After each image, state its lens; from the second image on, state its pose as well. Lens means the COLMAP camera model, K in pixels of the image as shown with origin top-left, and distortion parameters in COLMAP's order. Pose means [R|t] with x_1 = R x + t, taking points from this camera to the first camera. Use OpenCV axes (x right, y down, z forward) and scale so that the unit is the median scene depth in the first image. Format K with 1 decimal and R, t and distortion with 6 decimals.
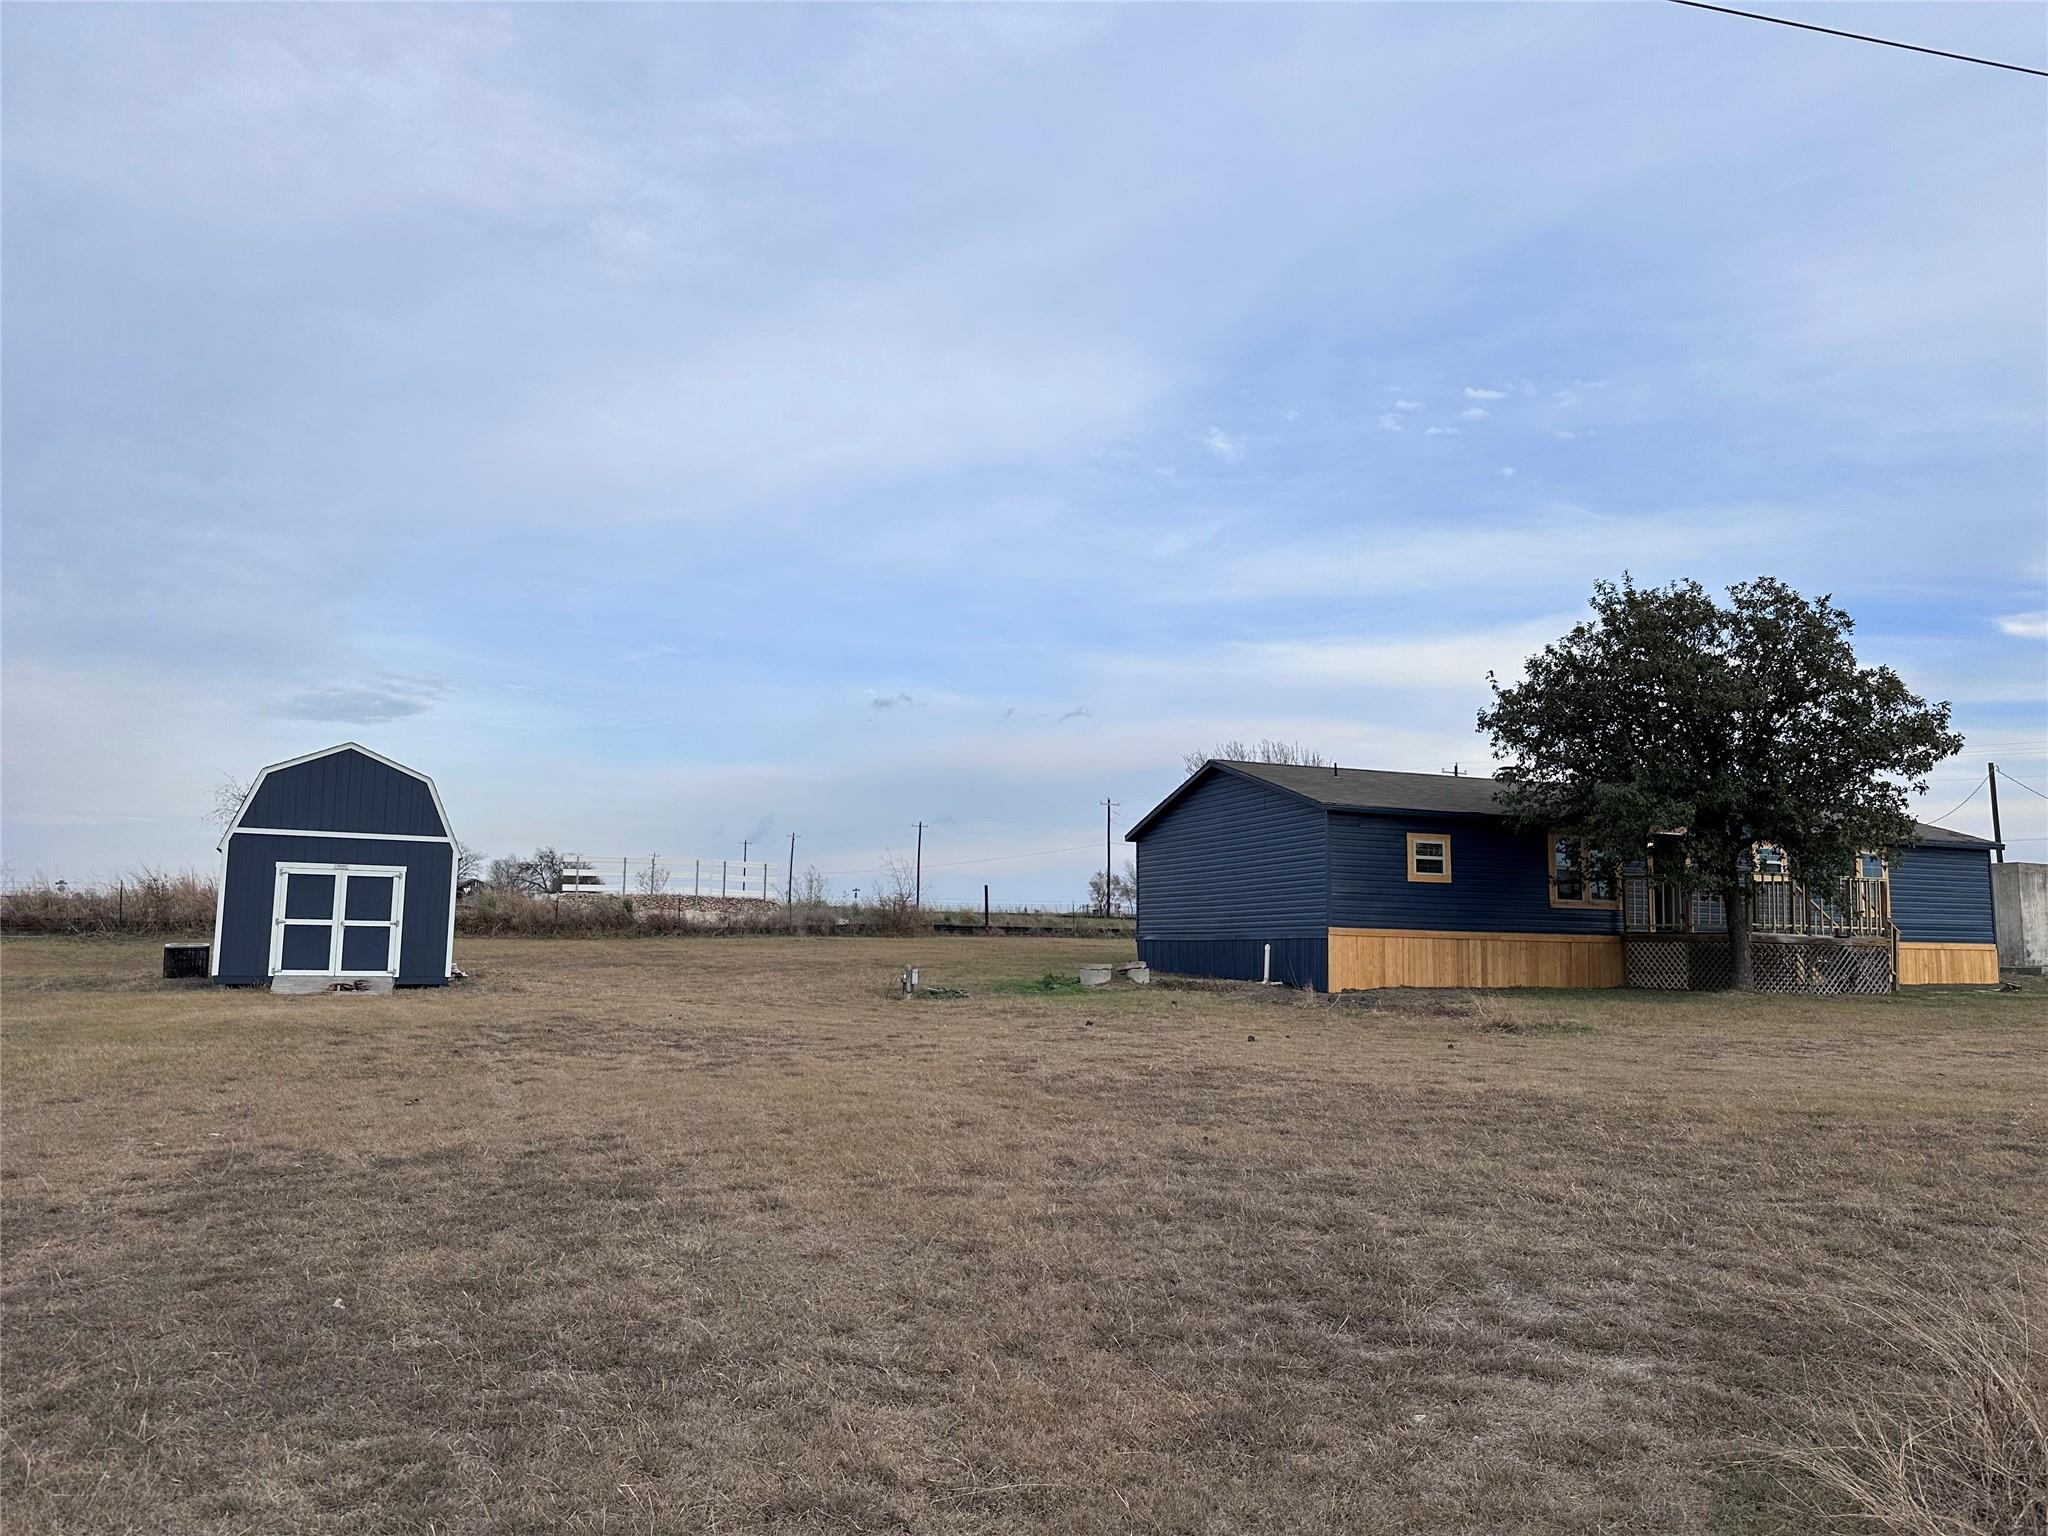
lens RADIAL K [[1396.2, 0, 1024.0], [0, 1396.2, 768.0], [0, 0, 1]] dist [0.069789, -0.122881]
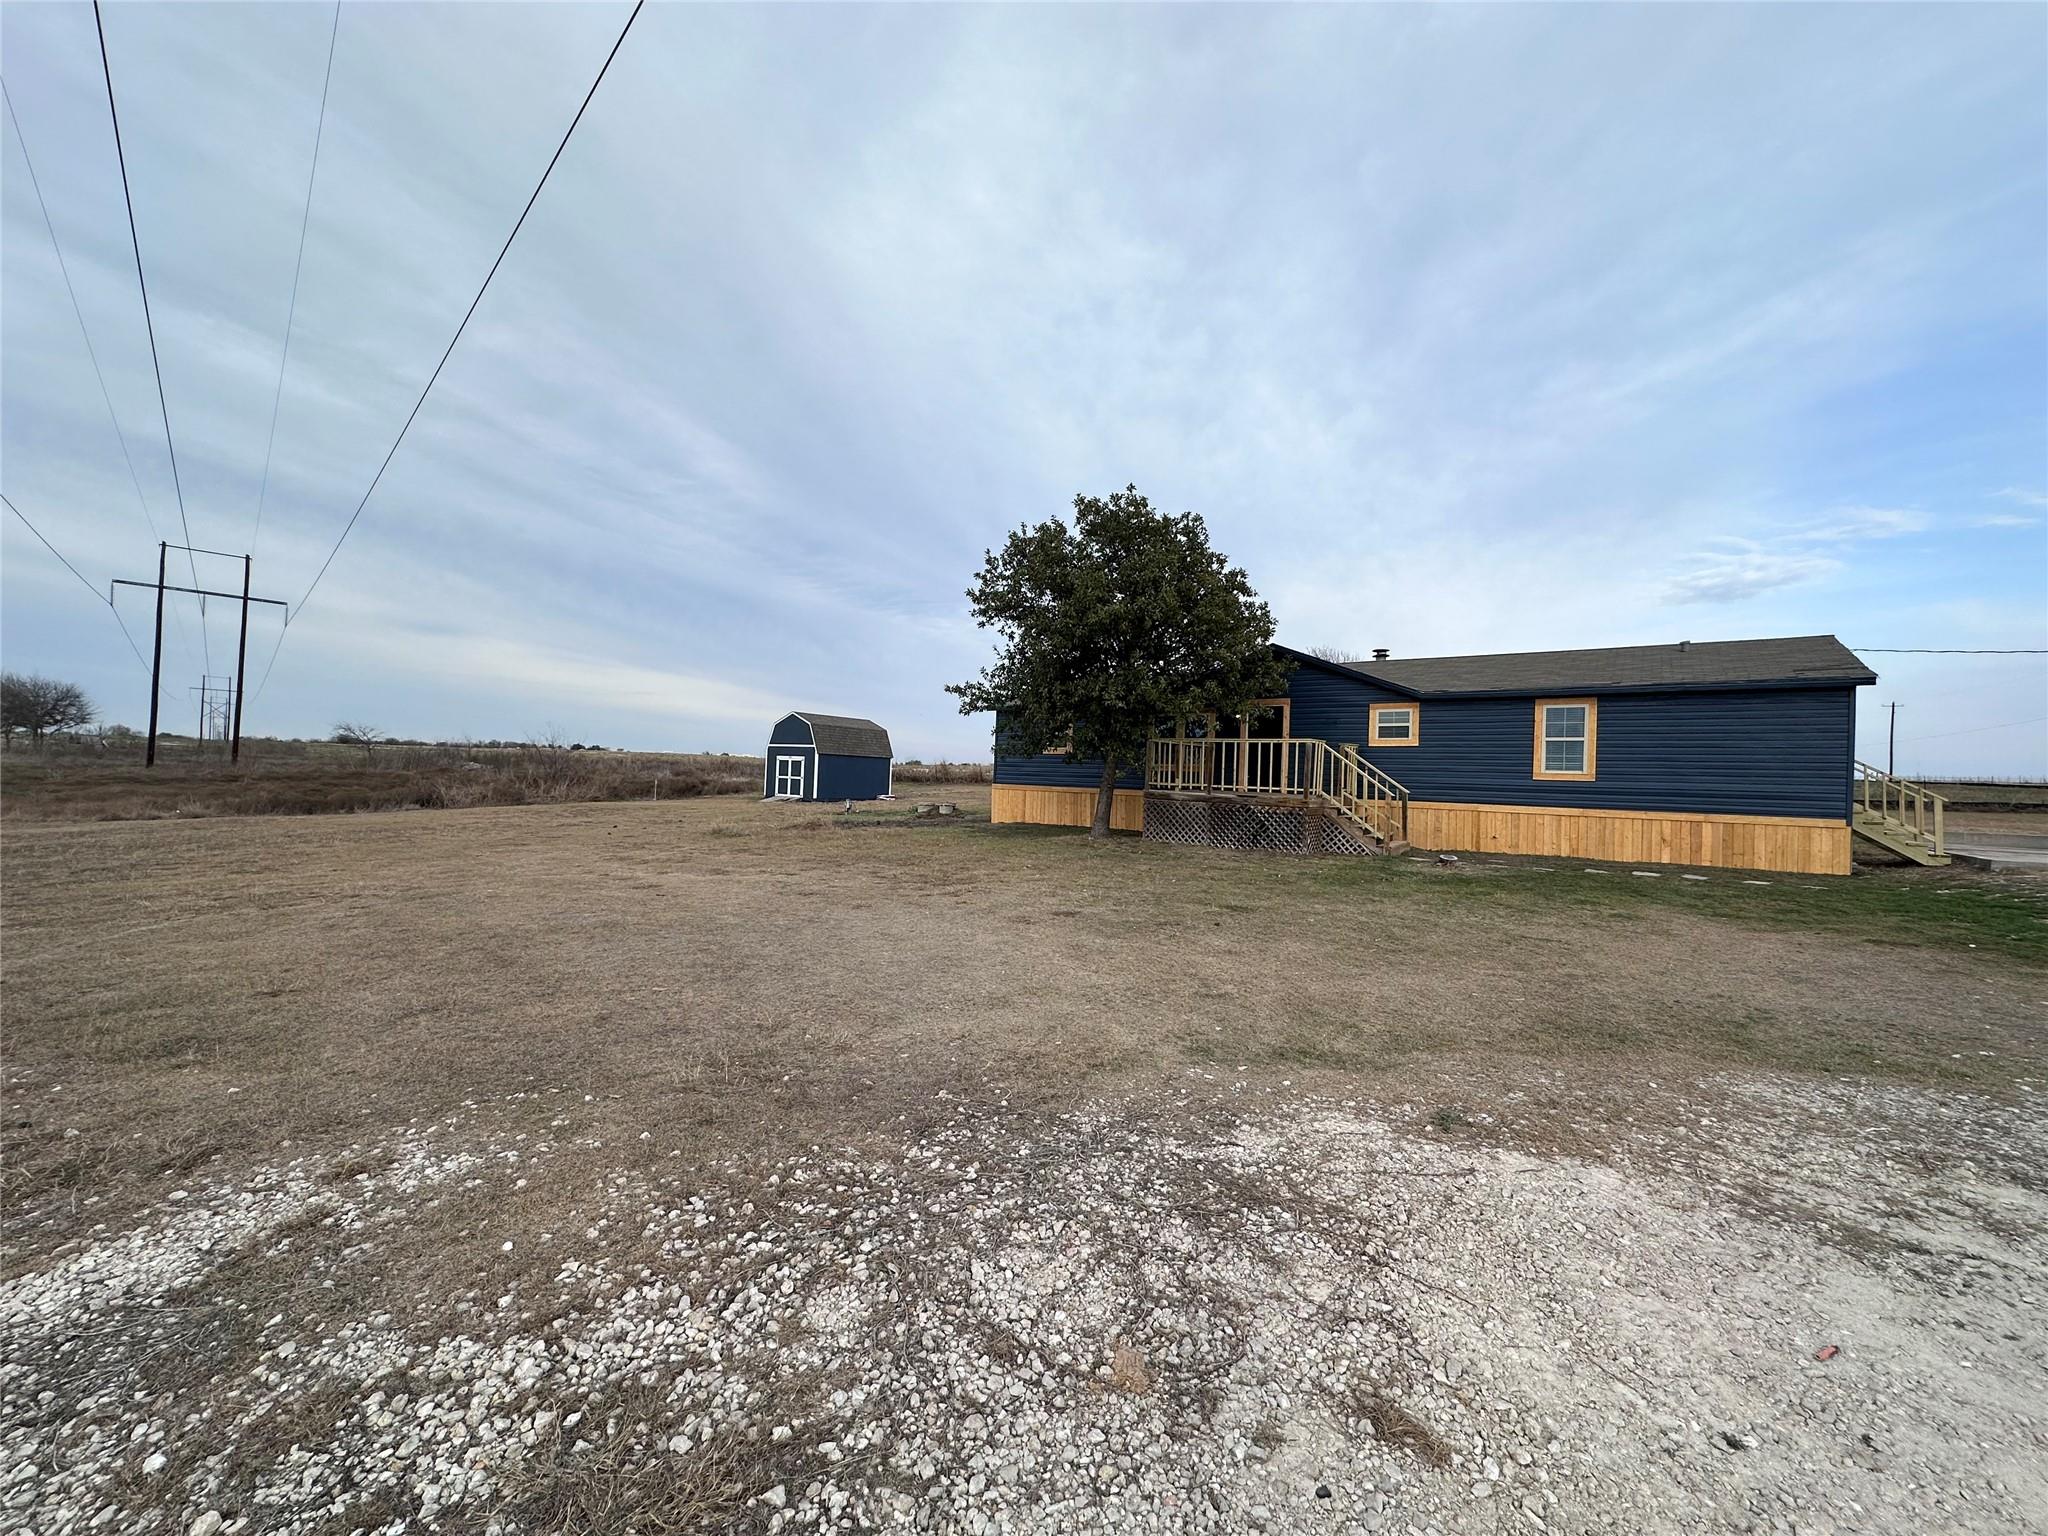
lens RADIAL K [[882.7, 0, 1024.0], [0, 882.7, 768.0], [0, 0, 1]] dist [0.003044, 0.000206]
pose [[0.480638, -0.007127, -0.876890, 1.110408], [0.079569, 0.996196, 0.035517, 0.063702], [0.873302, -0.086844, 0.479377, 0.552863]]
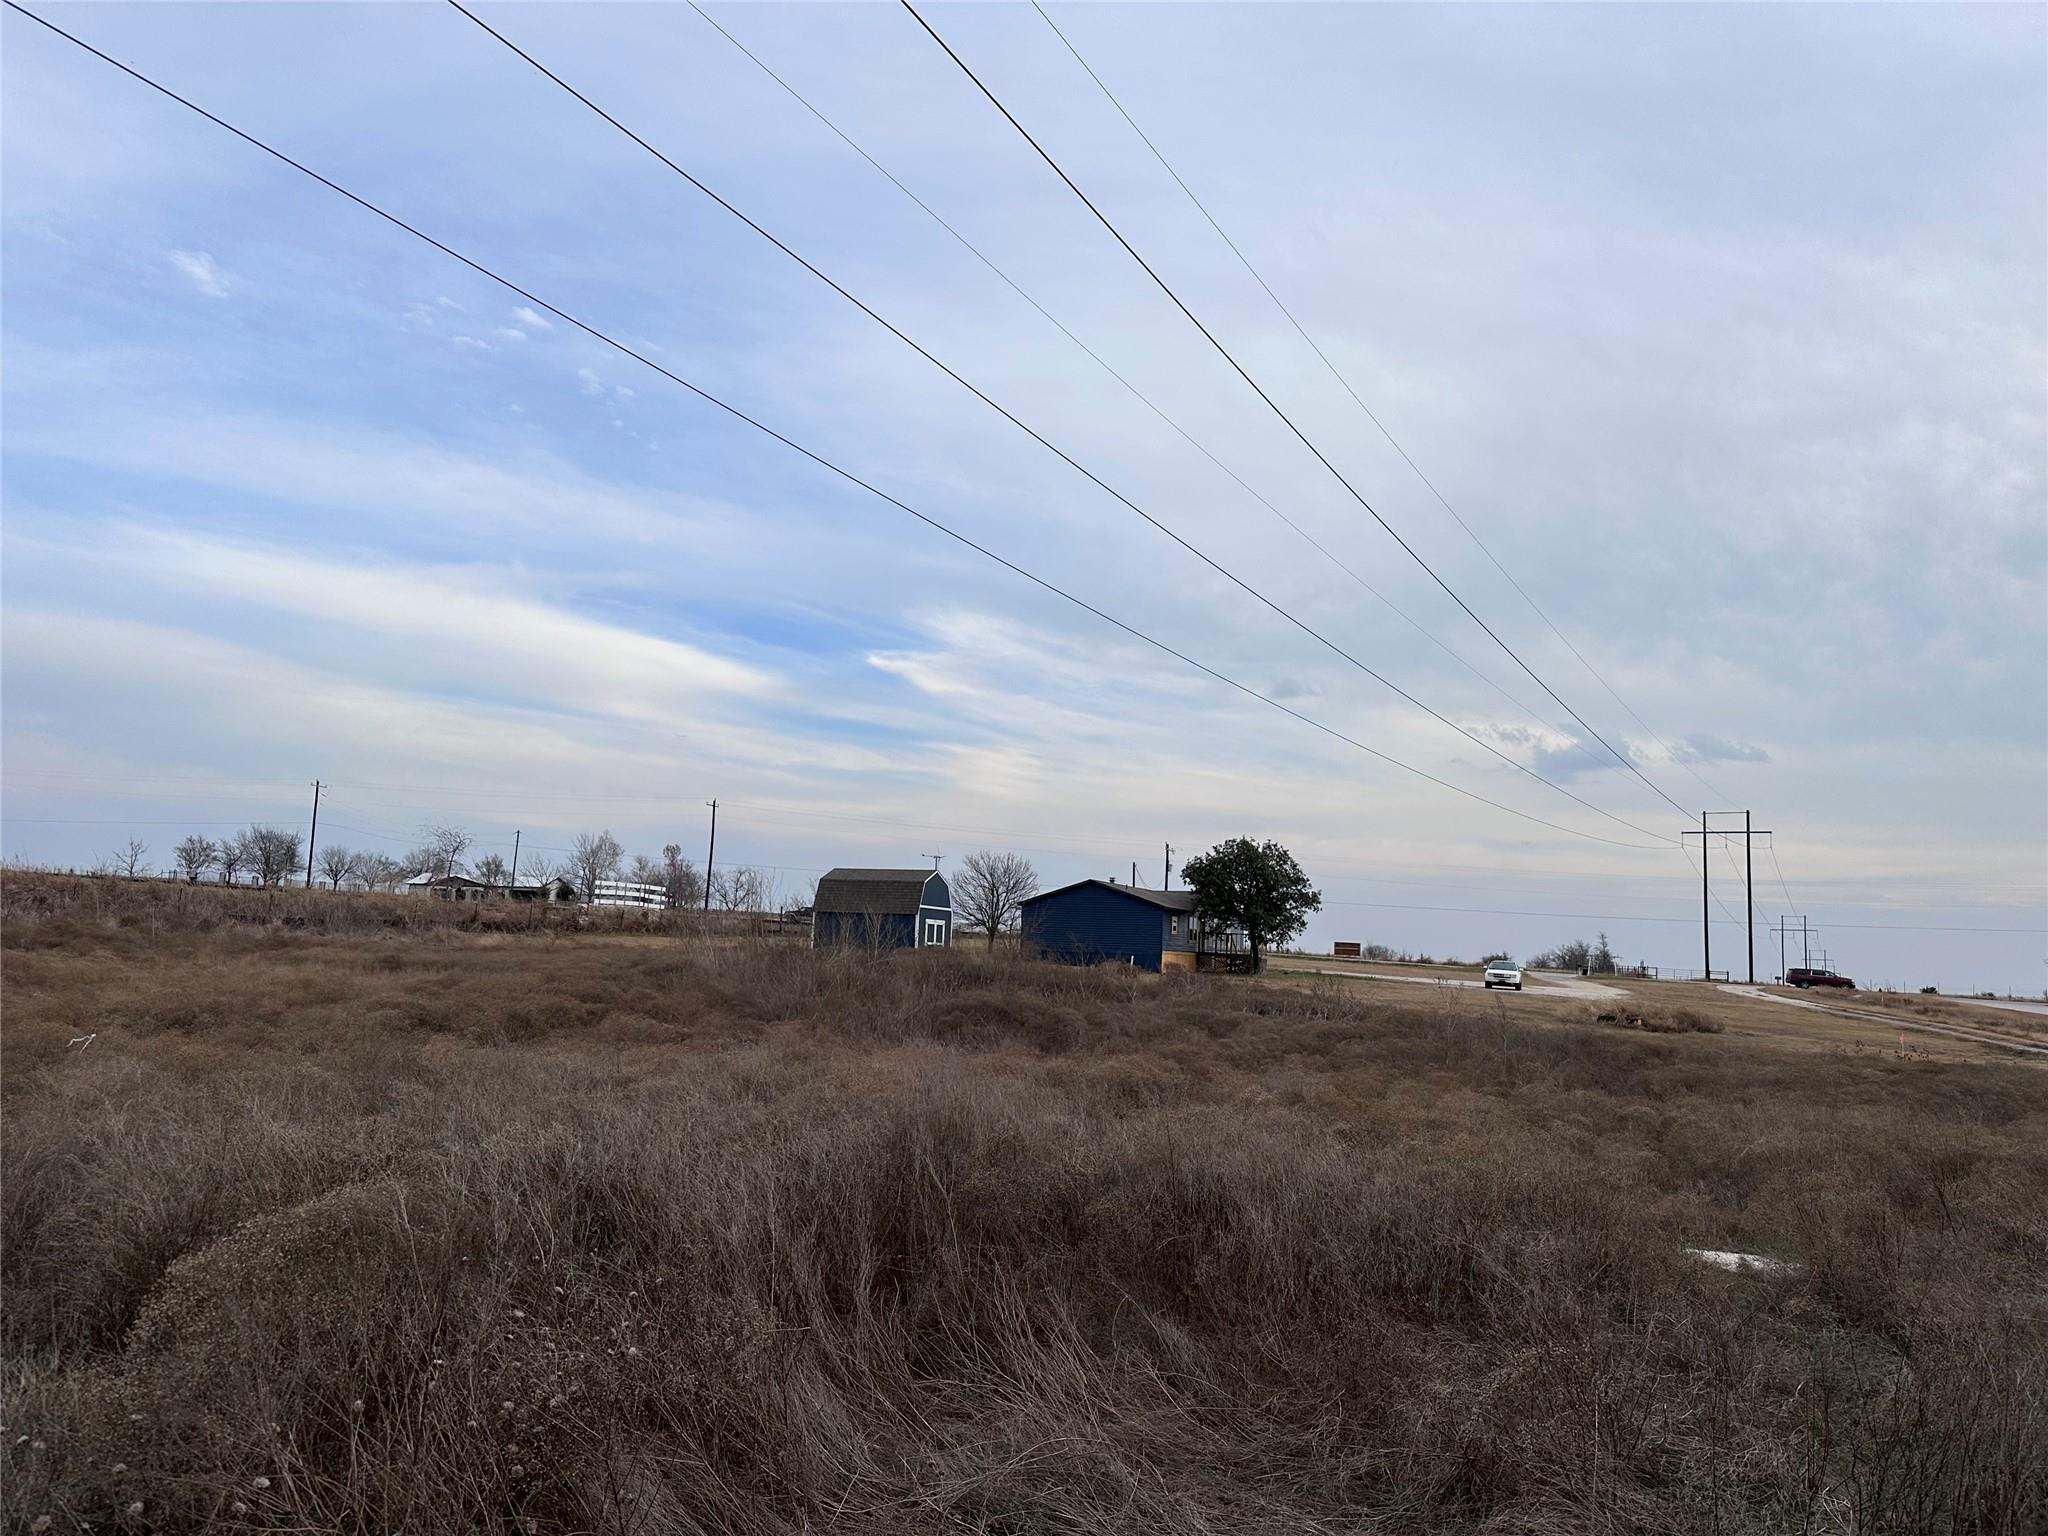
lens RADIAL K [[1396.2, 0, 1024.0], [0, 1396.2, 768.0], [0, 0, 1]] dist [0.069789, -0.122881]
pose [[0.699284, 0.109729, 0.706372, -2.070917], [-0.124666, 0.991726, -0.030642, -0.139650], [-0.703890, -0.066633, 0.707177, -0.840331]]
